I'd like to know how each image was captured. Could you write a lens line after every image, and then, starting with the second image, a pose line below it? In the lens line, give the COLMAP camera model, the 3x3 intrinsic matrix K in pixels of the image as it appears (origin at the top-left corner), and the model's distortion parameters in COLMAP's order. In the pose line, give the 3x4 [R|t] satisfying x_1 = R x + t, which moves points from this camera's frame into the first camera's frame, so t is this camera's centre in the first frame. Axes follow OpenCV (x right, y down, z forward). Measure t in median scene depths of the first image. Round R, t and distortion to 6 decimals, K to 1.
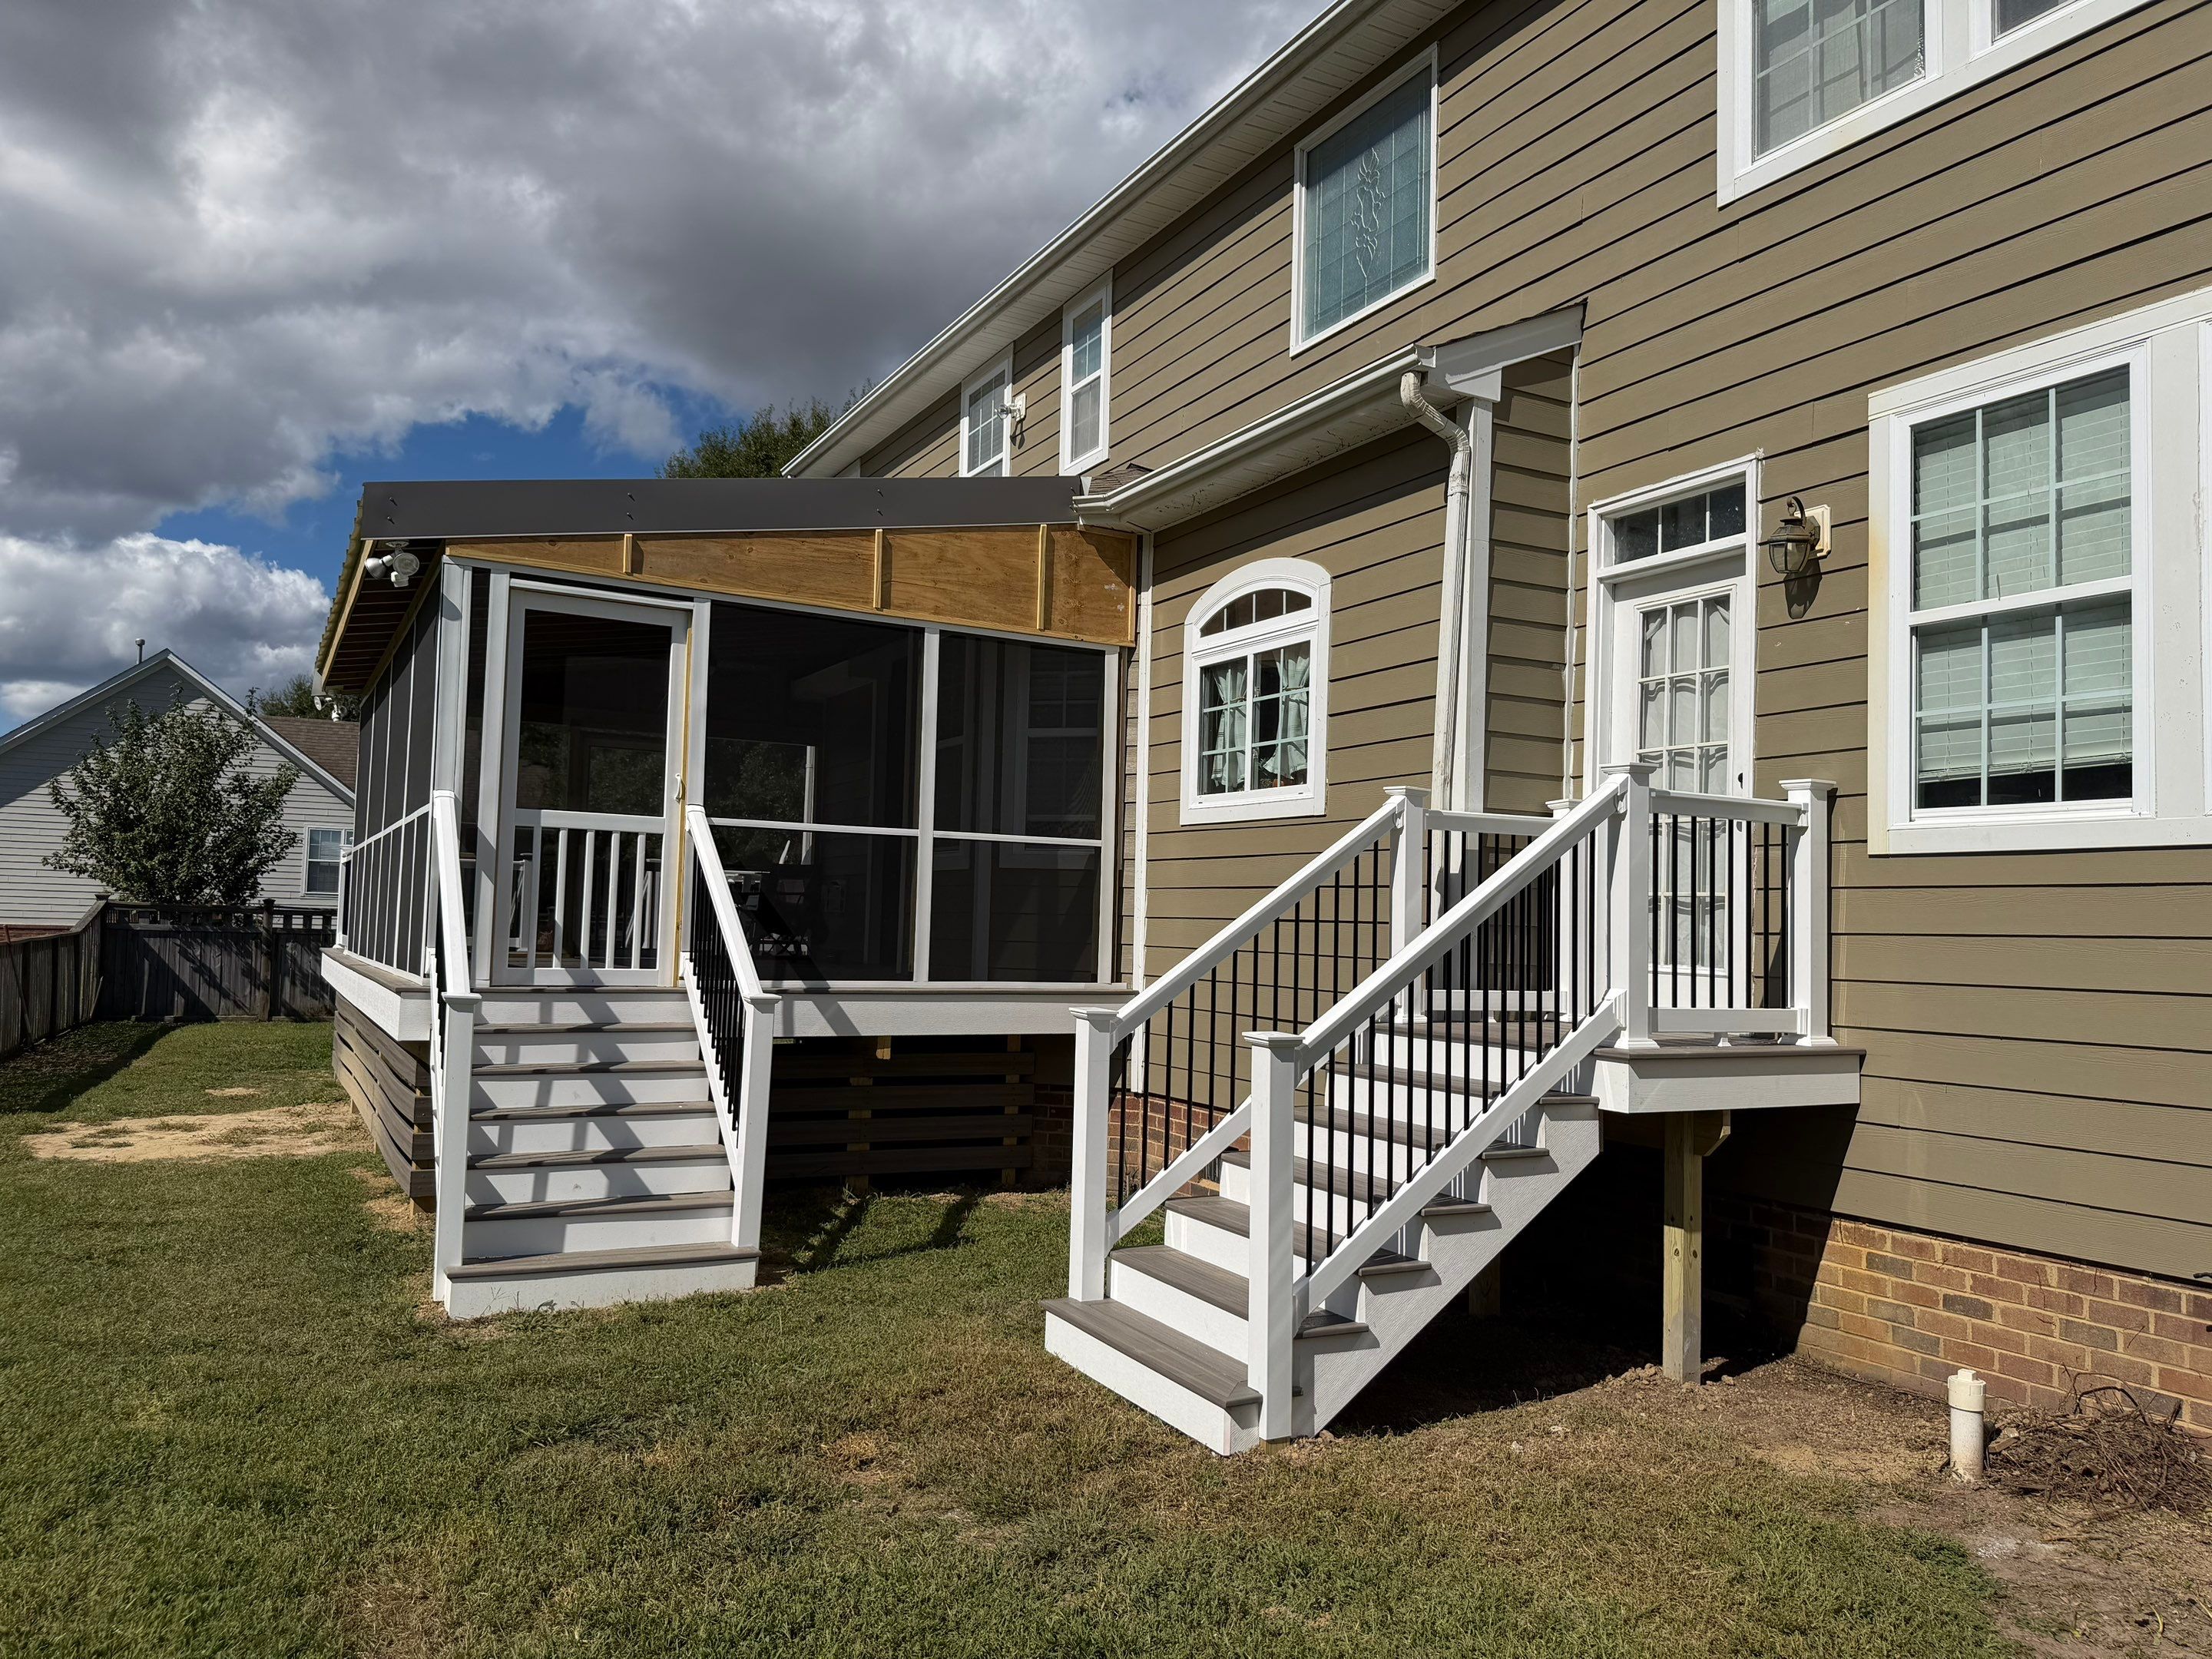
lens RADIAL K [[1576.3, 0, 1092.6], [0, 1576.3, 834.5], [0, 0, 1]] dist [0.056190, -0.068267]
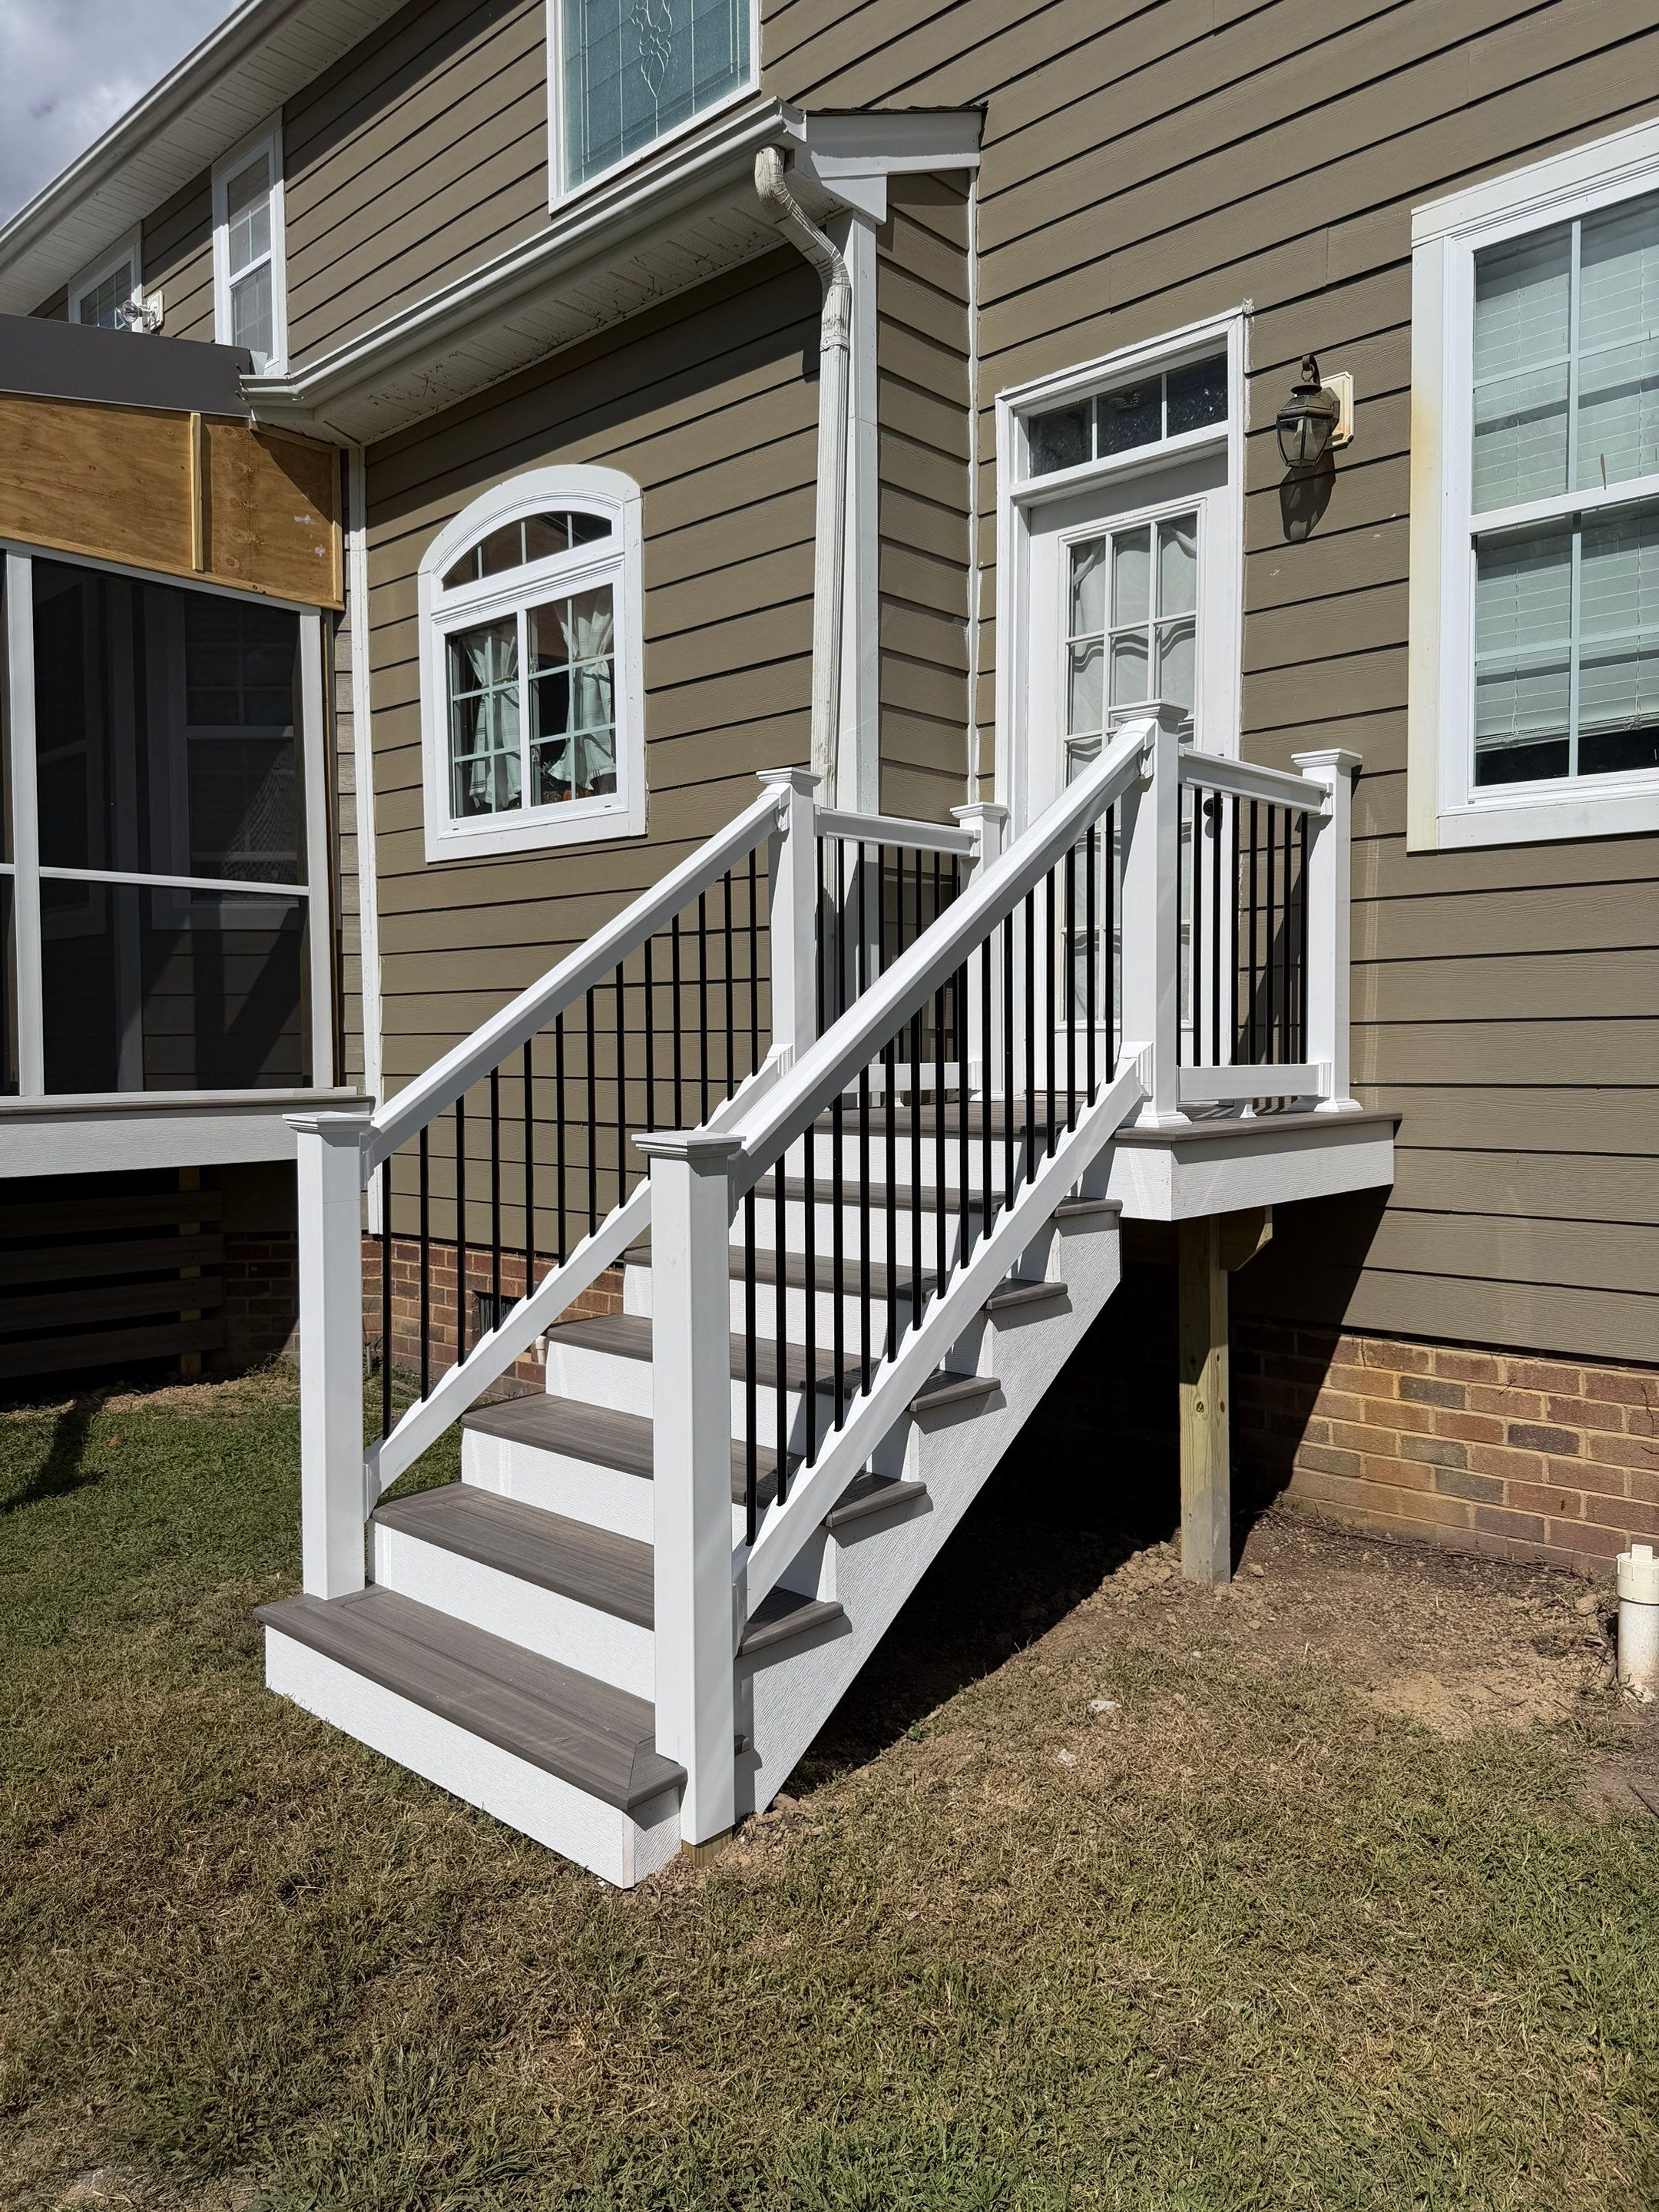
lens RADIAL K [[1576.3, 0, 826.7], [0, 1576.3, 1088.7], [0, 0, 1]] dist [0.056190, -0.068267]
pose [[0.944908, -0.044507, 0.324297, -0.013155], [0.014950, 0.995547, 0.093070, 0.043704], [-0.326995, -0.083094, 0.941366, 0.337041]]
